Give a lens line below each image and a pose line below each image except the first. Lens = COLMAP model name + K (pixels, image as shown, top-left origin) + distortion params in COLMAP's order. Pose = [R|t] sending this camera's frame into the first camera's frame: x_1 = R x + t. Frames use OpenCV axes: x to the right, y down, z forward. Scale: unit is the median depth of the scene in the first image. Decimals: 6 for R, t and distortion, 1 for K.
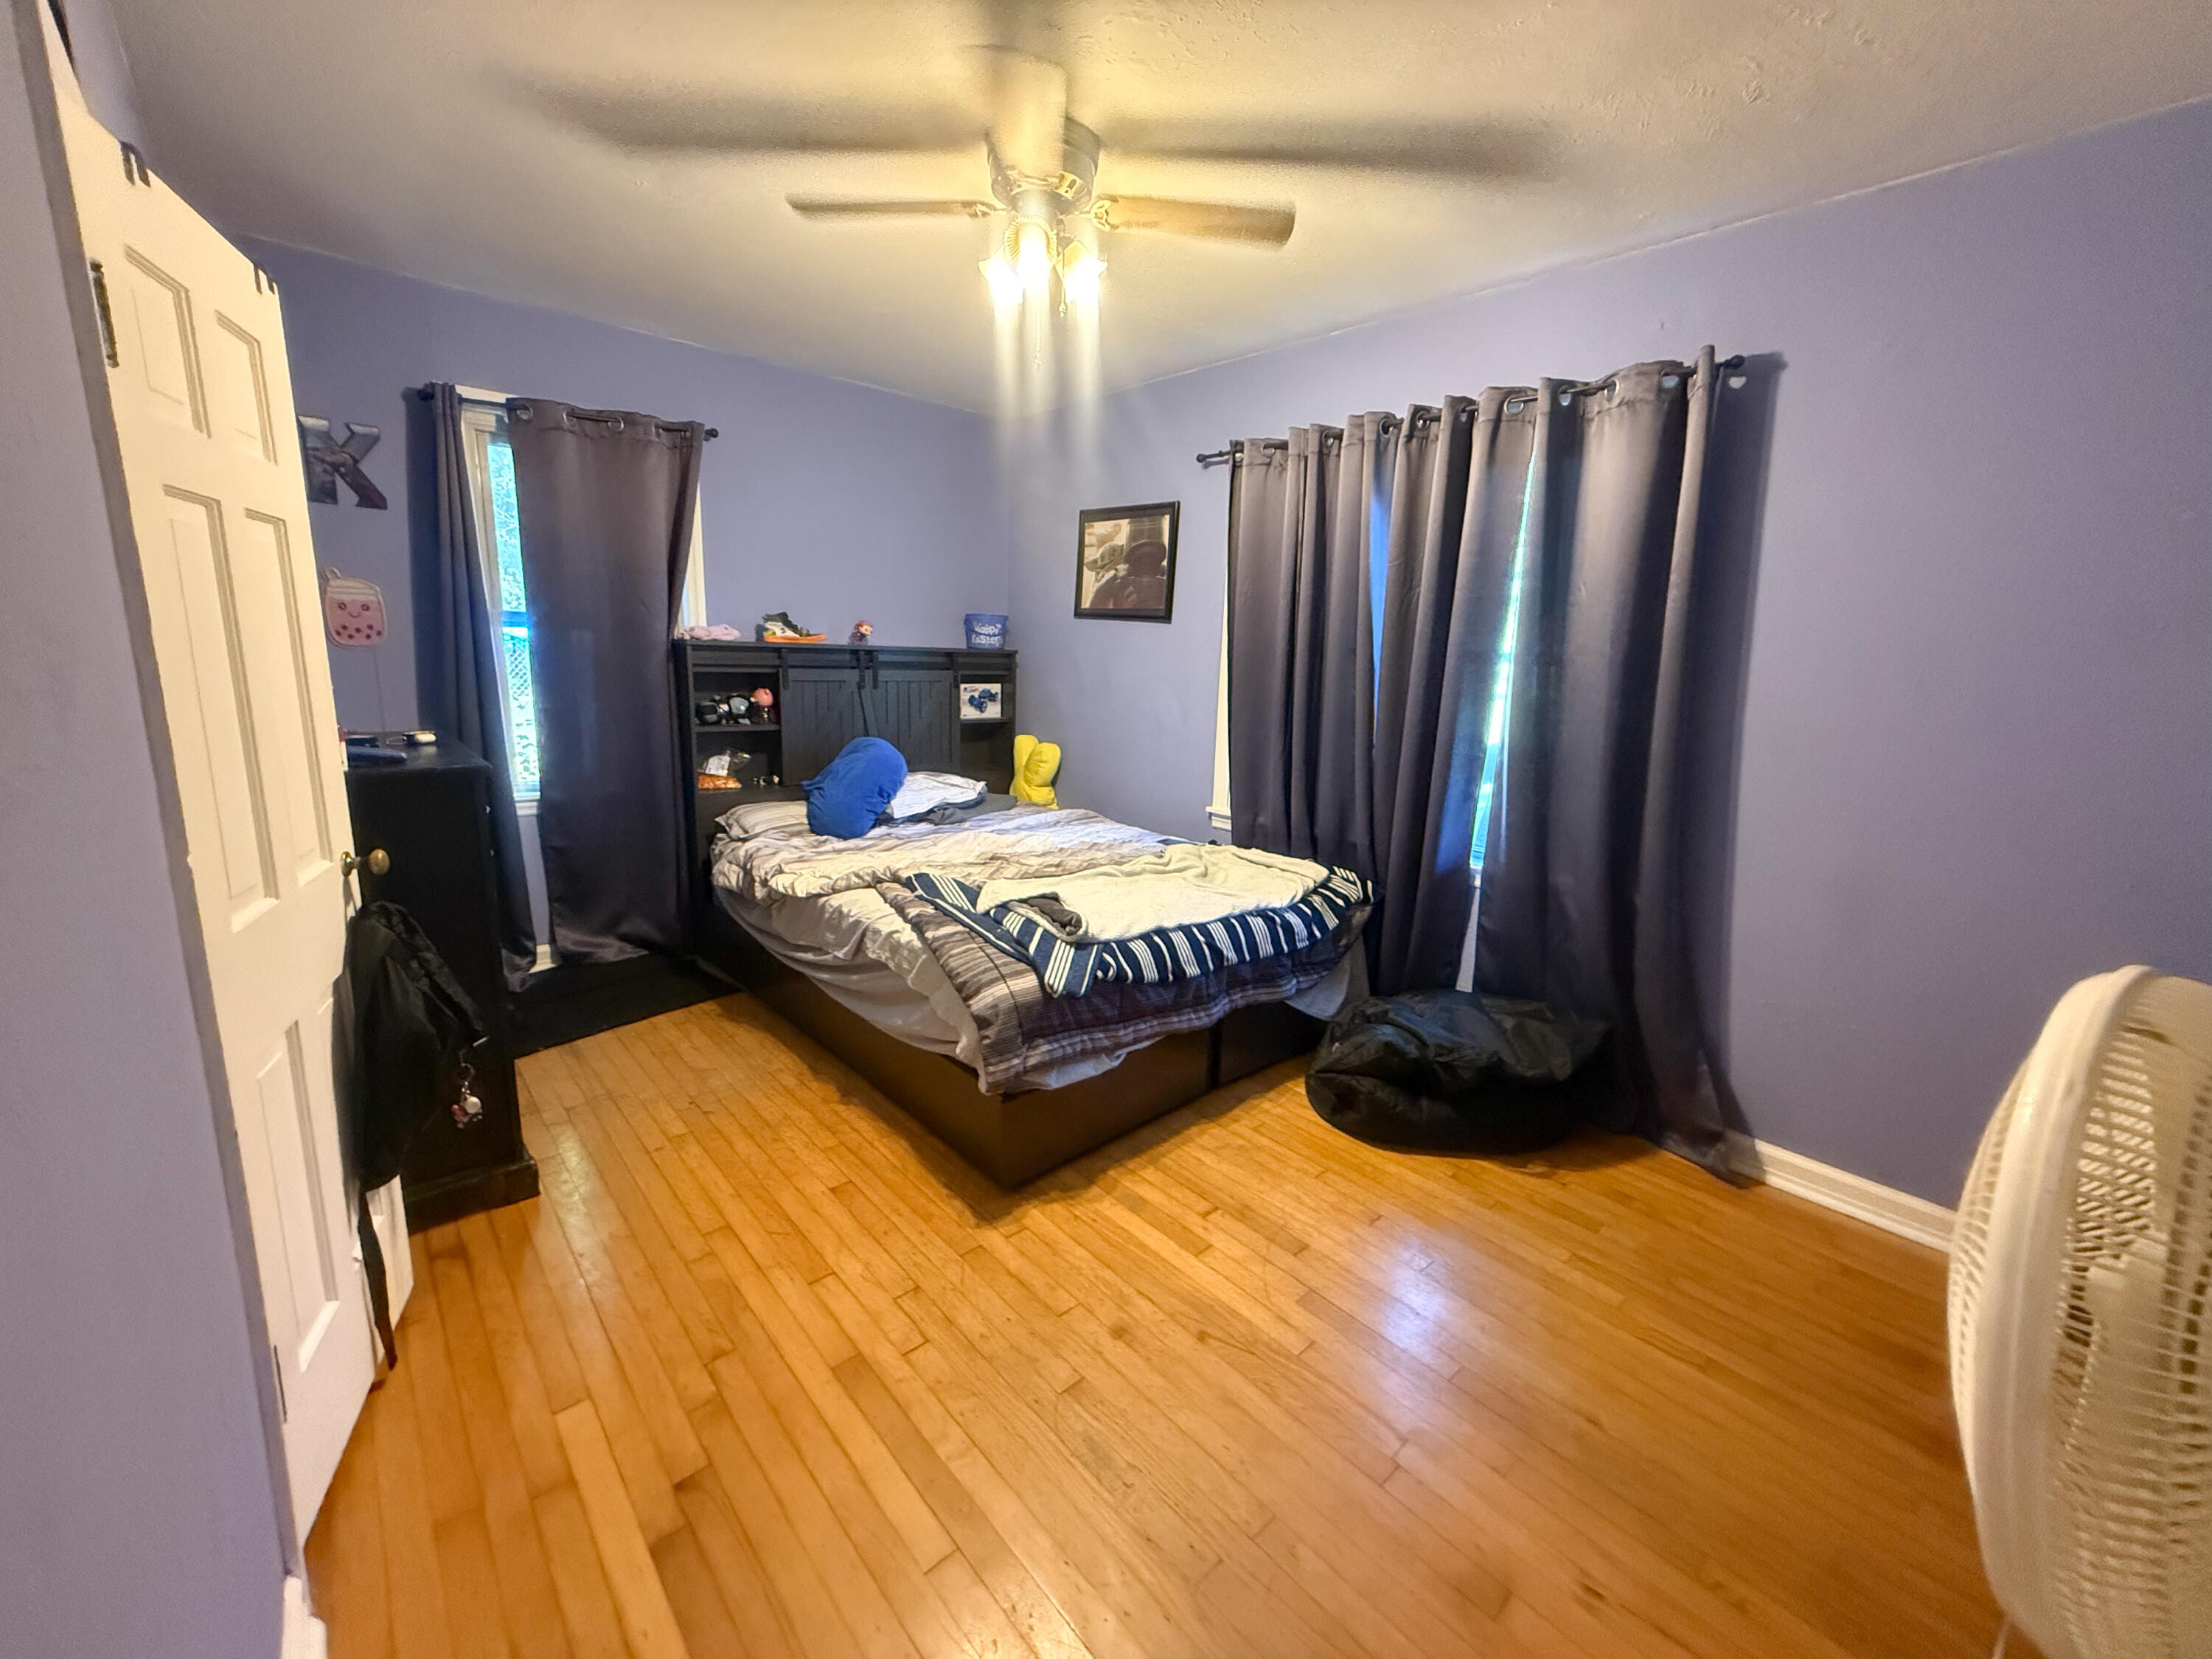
lens RADIAL K [[884.3, 0, 1106.8], [0, 884.3, 823.1], [0, 0, 1]] dist [0.008316, -0.000520]
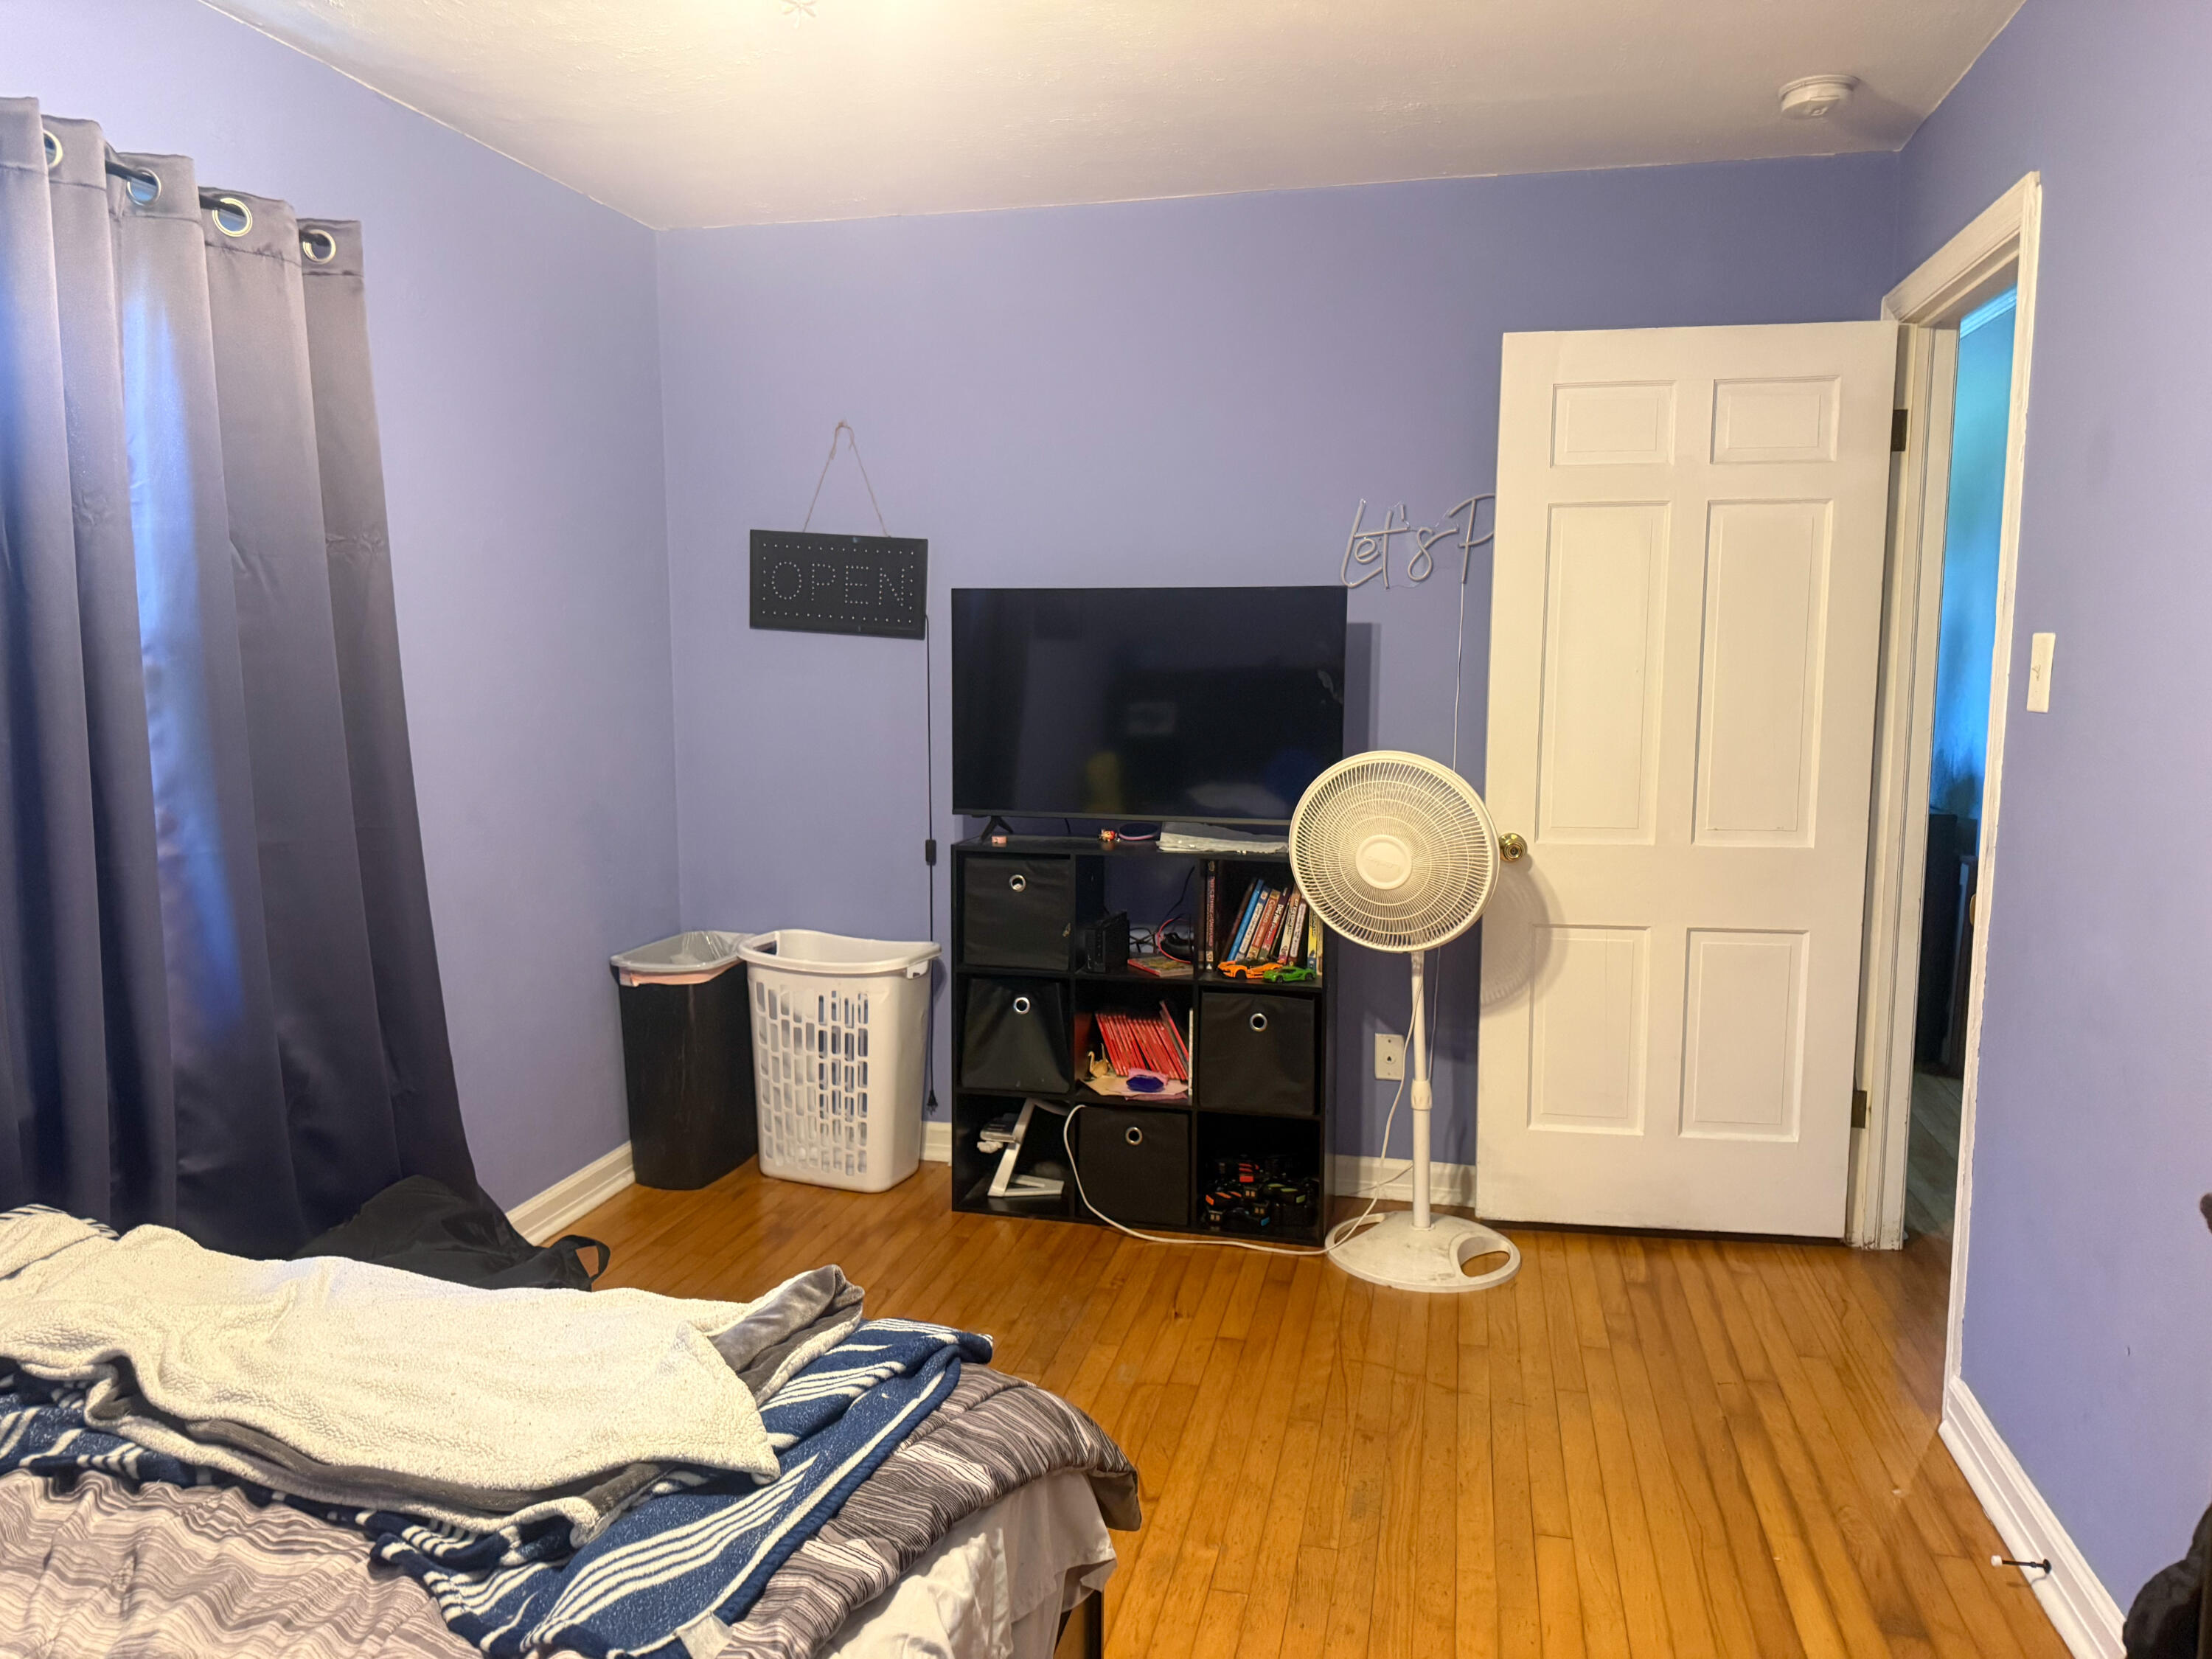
lens RADIAL K [[1555.9, 0, 1105.9], [0, 1555.9, 829.5], [0, 0, 1]] dist [0.072516, -0.089096]
pose [[-0.574926, -0.136346, 0.806765, -0.663707], [0.129256, 0.958501, 0.254102, -0.262872], [-0.807931, 0.250369, -0.533444, 1.169179]]
